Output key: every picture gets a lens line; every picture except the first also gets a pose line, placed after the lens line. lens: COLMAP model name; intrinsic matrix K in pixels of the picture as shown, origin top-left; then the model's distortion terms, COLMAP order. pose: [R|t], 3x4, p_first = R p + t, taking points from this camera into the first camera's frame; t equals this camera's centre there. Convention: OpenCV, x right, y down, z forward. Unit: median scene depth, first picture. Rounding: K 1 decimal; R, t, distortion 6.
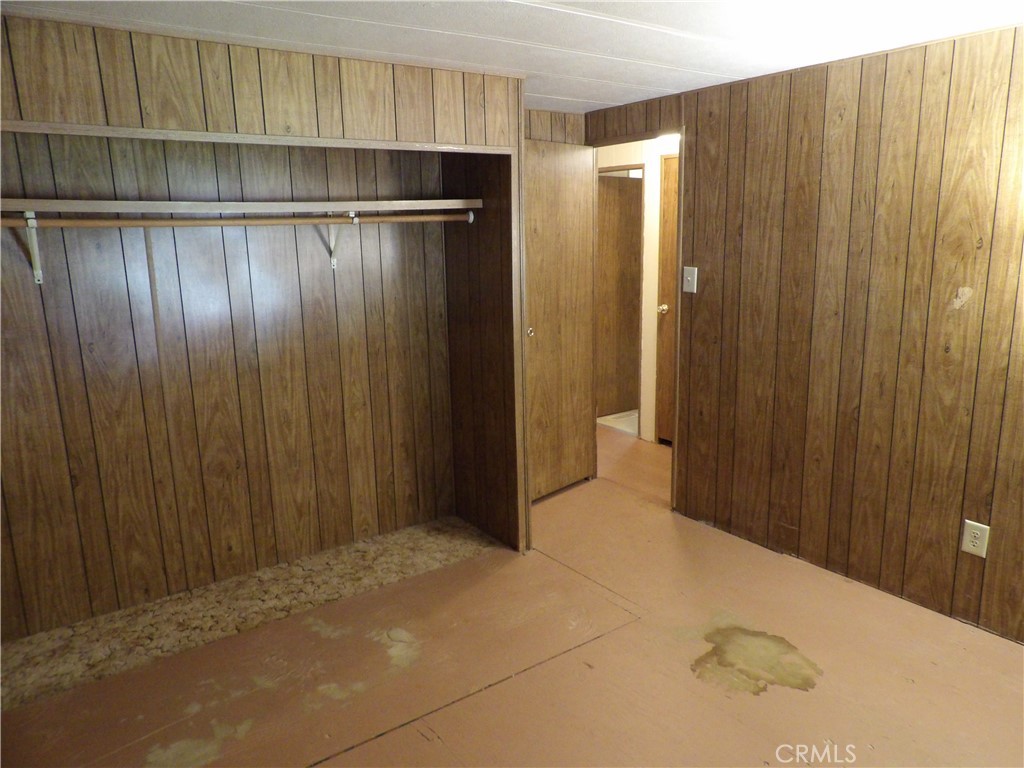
lens RADIAL K [[735.6, 0, 520.1], [0, 735.6, 383.6], [0, 0, 1]] dist [-0.043467, 0.055164]
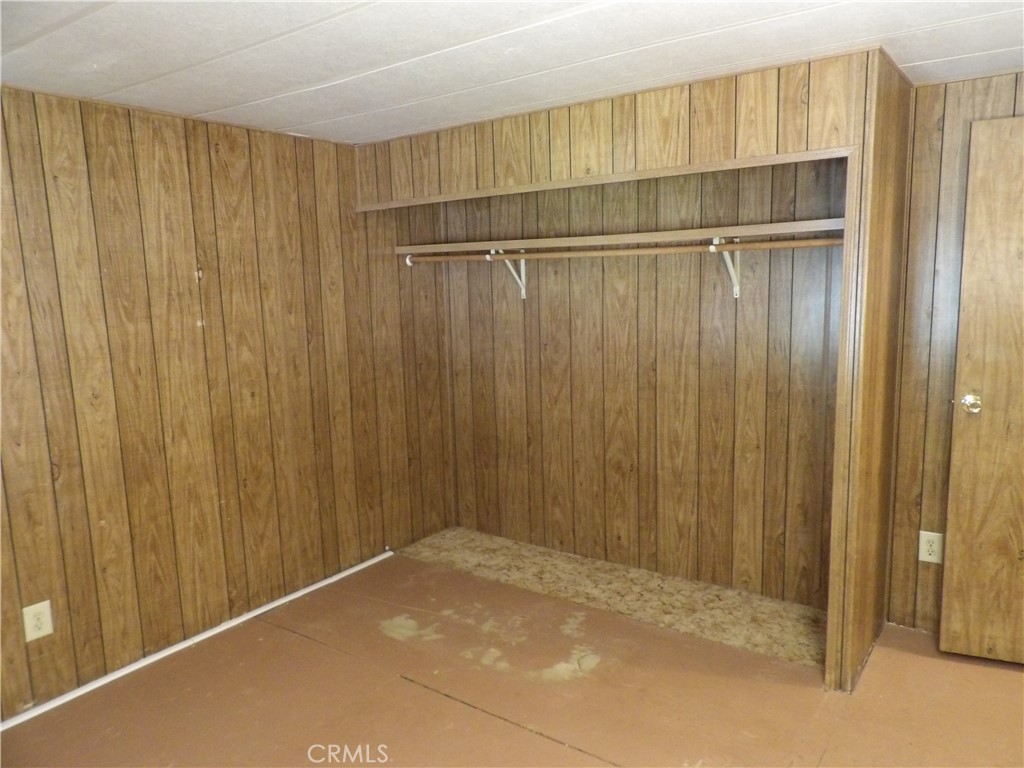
lens RADIAL K [[735.6, 0, 516.3], [0, 735.6, 386.2], [0, 0, 1]] dist [-0.043467, 0.055164]
pose [[0.302394, 0.157259, -0.940121, 0.632300], [-0.172764, 0.979003, 0.108193, -0.108261], [0.937396, 0.129703, 0.323213, 0.484554]]
